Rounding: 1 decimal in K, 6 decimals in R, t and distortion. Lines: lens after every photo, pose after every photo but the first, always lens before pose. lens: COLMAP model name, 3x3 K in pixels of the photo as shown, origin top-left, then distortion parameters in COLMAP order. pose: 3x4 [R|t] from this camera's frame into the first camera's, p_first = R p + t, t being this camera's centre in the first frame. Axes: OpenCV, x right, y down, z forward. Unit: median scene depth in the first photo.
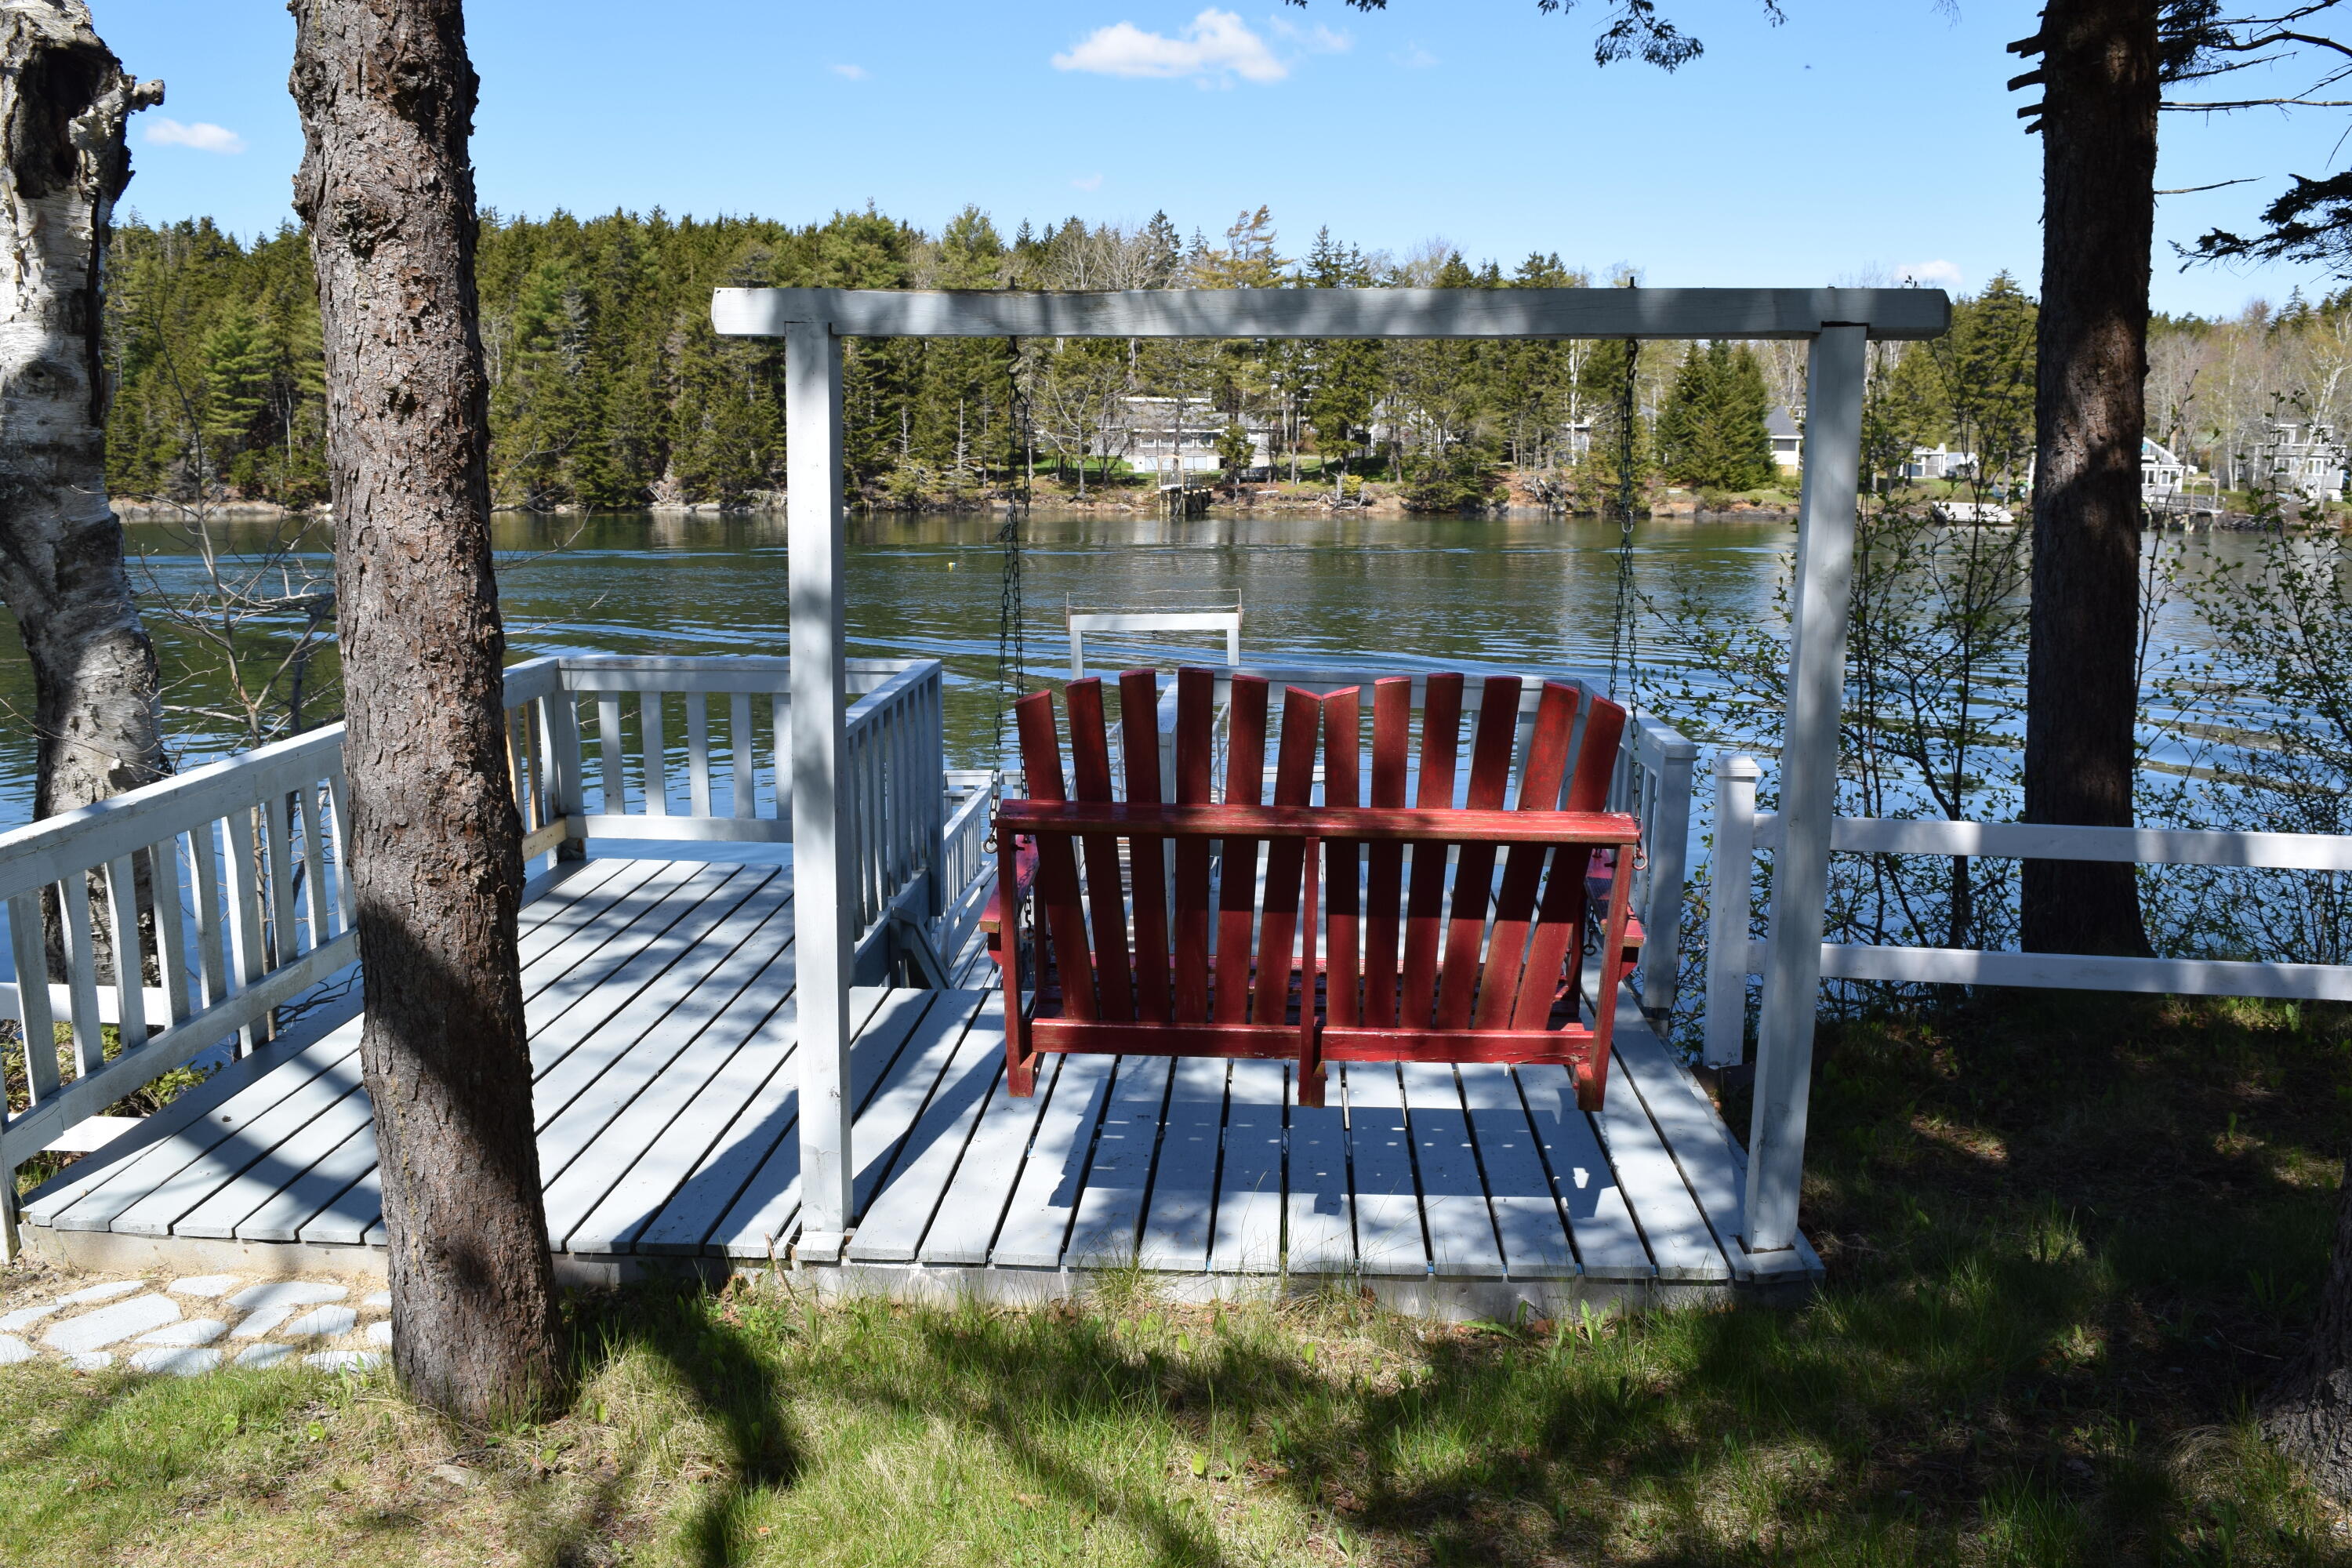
lens RADIAL K [[1851.9, 0, 1186.2], [0, 1851.9, 770.4], [0, 0, 1]] dist [-0.091183, 0.013598]
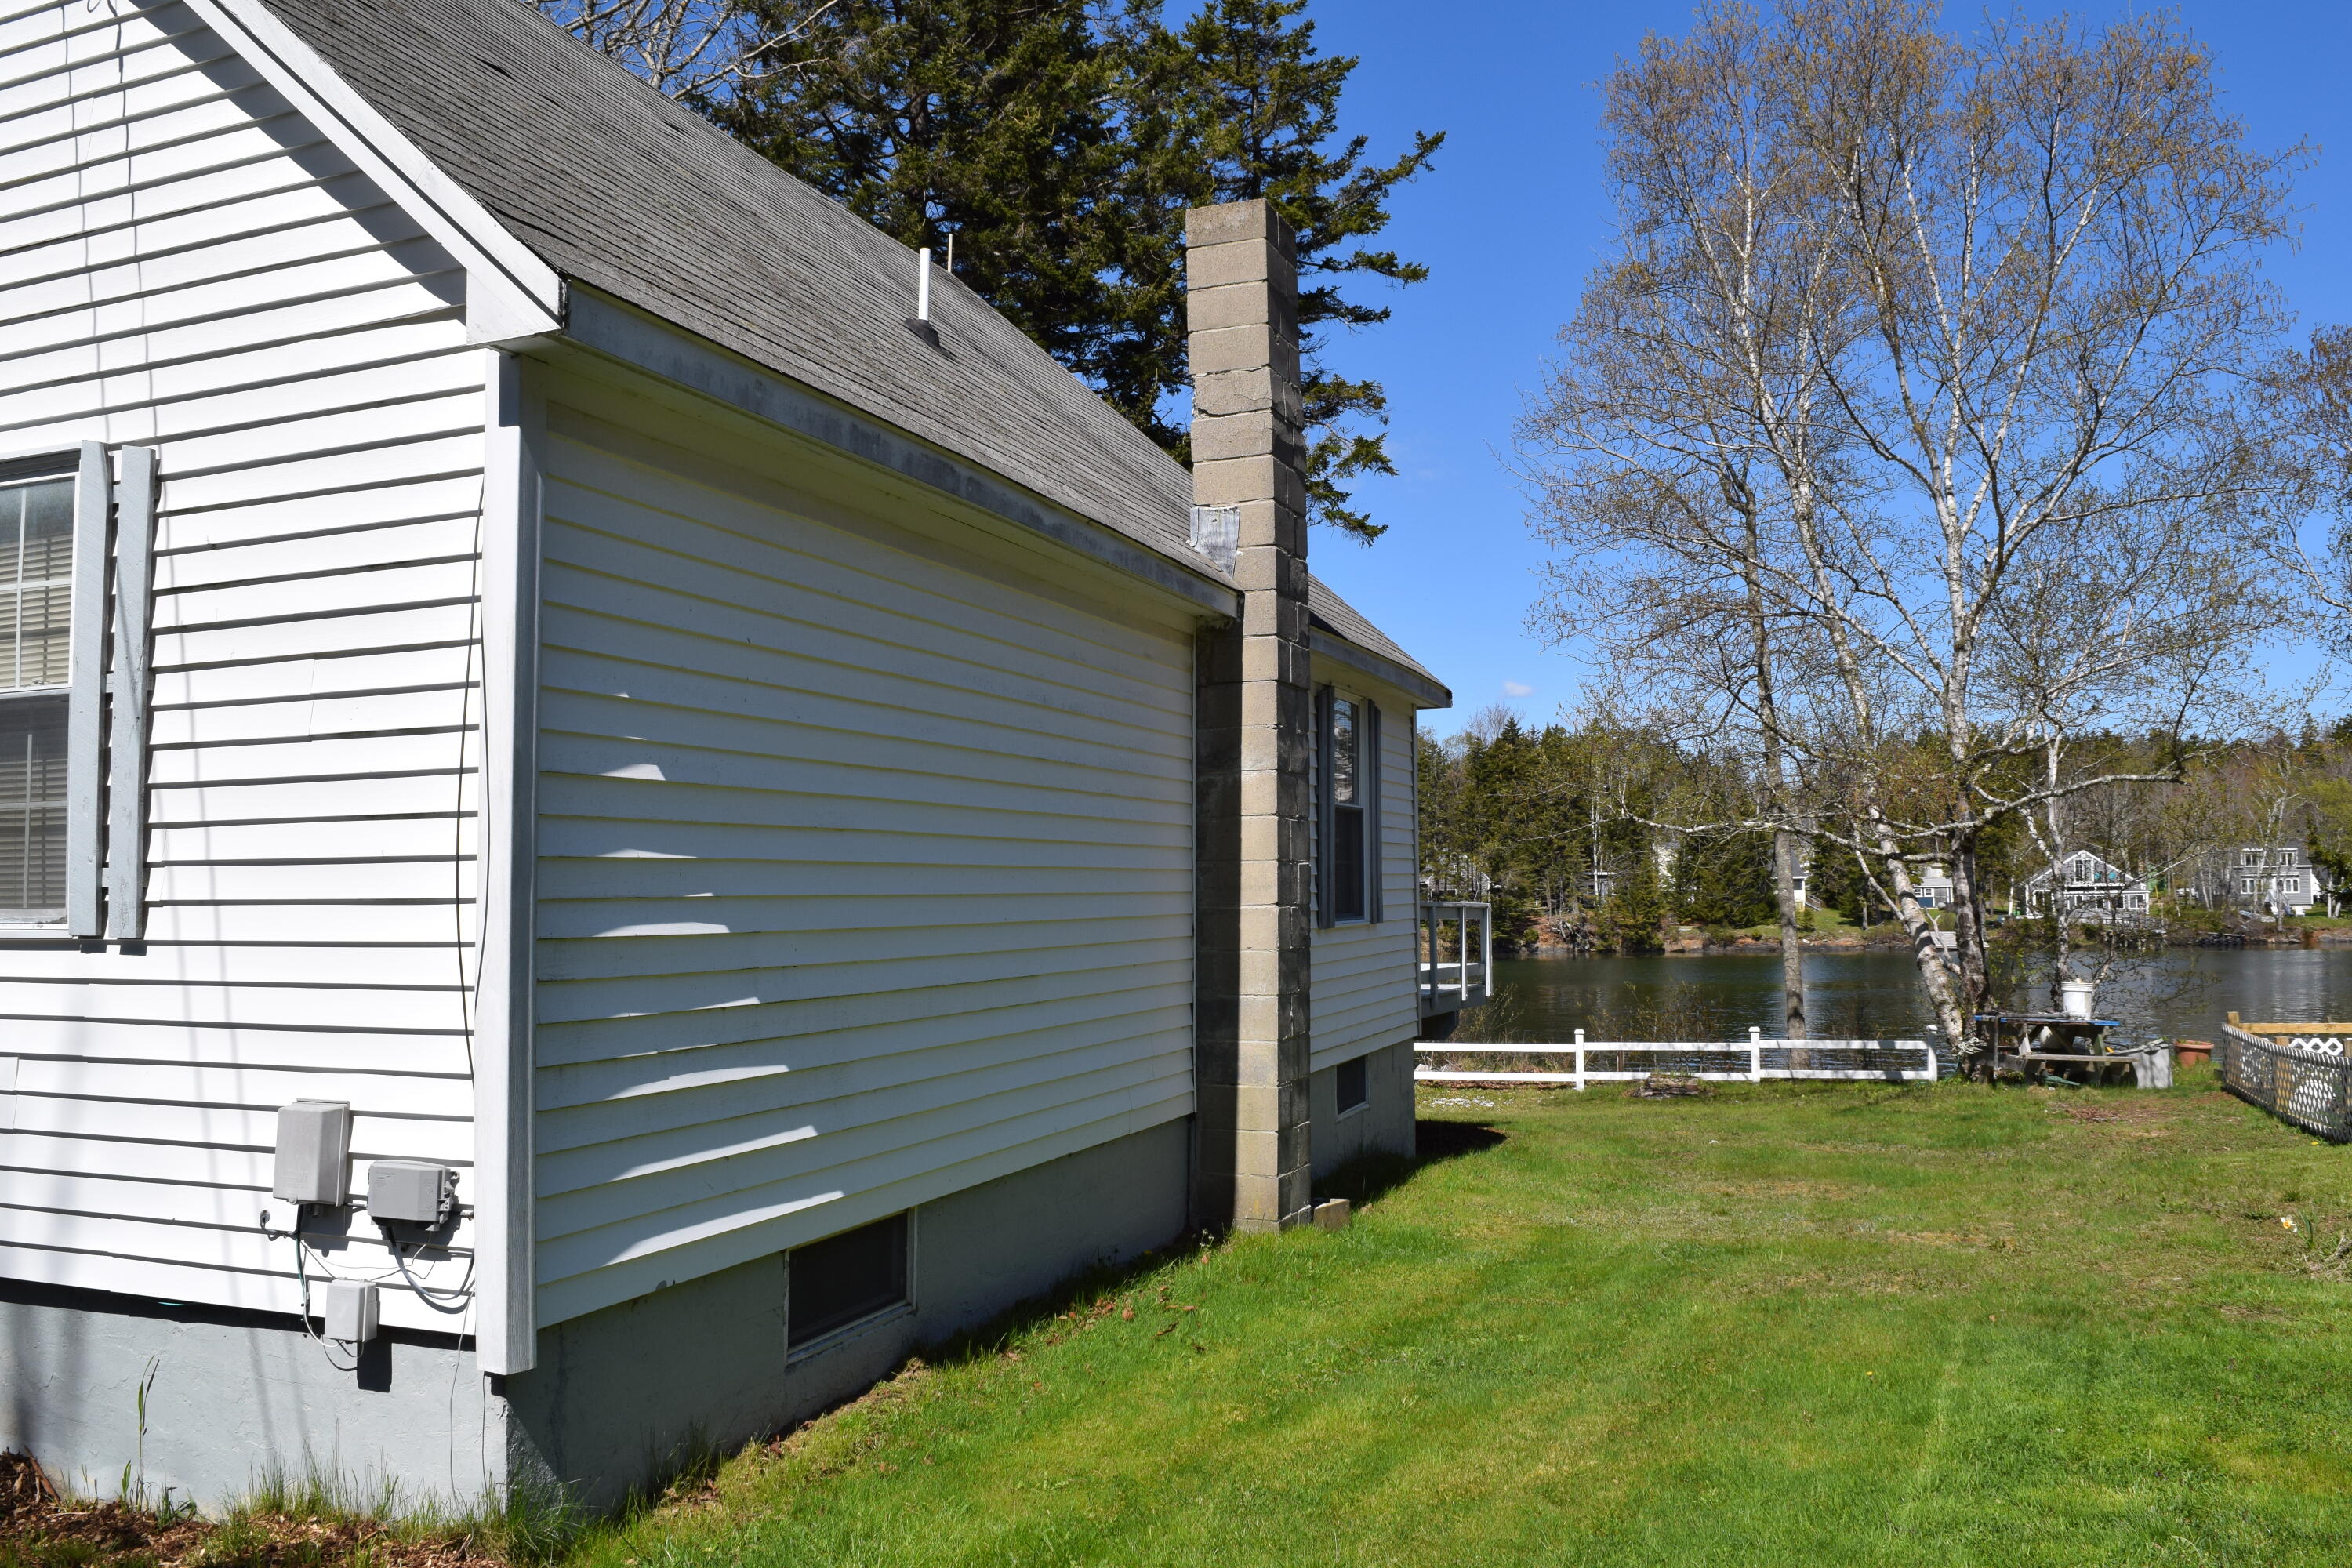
lens RADIAL K [[1851.9, 0, 1183.8], [0, 1851.9, 770.7], [0, 0, 1]] dist [-0.091183, 0.013598]
pose [[0.996563, -0.023153, -0.079537, 0.050173], [0.003847, 0.972047, -0.234754, 0.017637], [0.082749, 0.233642, 0.968795, -0.145178]]
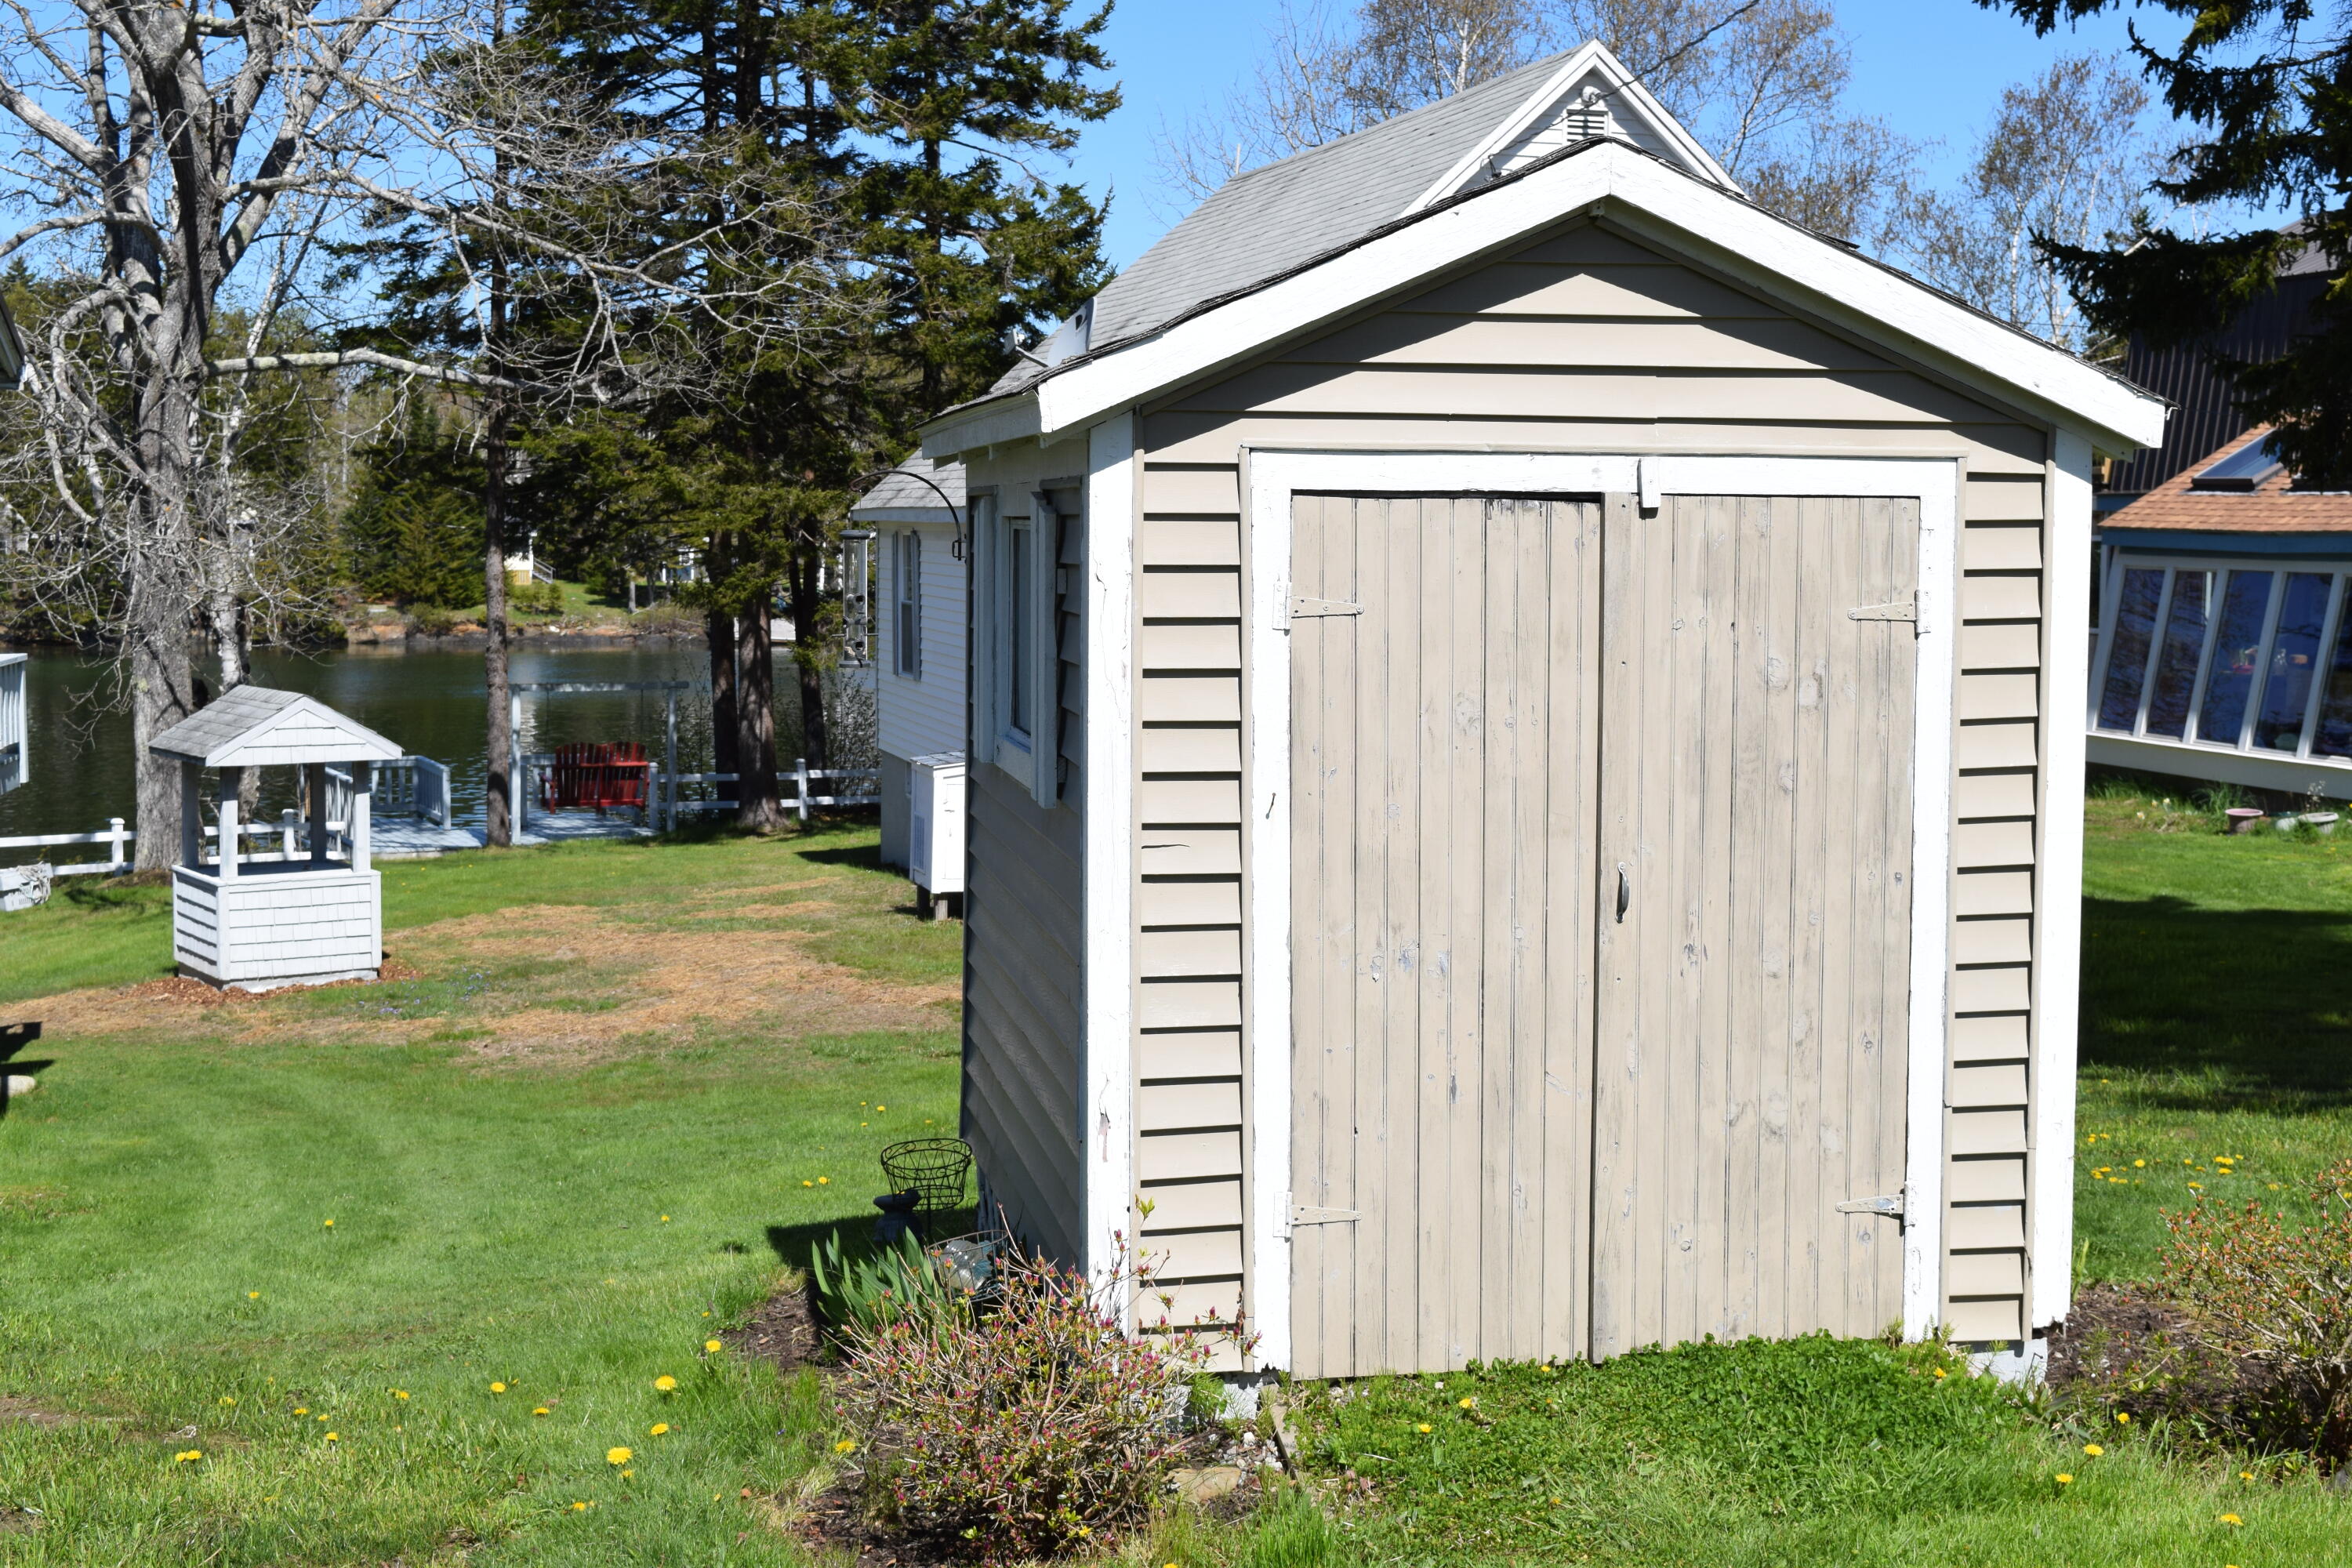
lens RADIAL K [[3078.8, 0, 1185.7], [0, 3078.8, 780.9], [0, 0, 1]] dist [-0.047509, 0.000000]
pose [[0.858526, -0.038752, 0.511303, -0.096381], [0.082178, 0.994650, -0.062600, 0.024356], [-0.506142, 0.095761, 0.857117, -0.243368]]
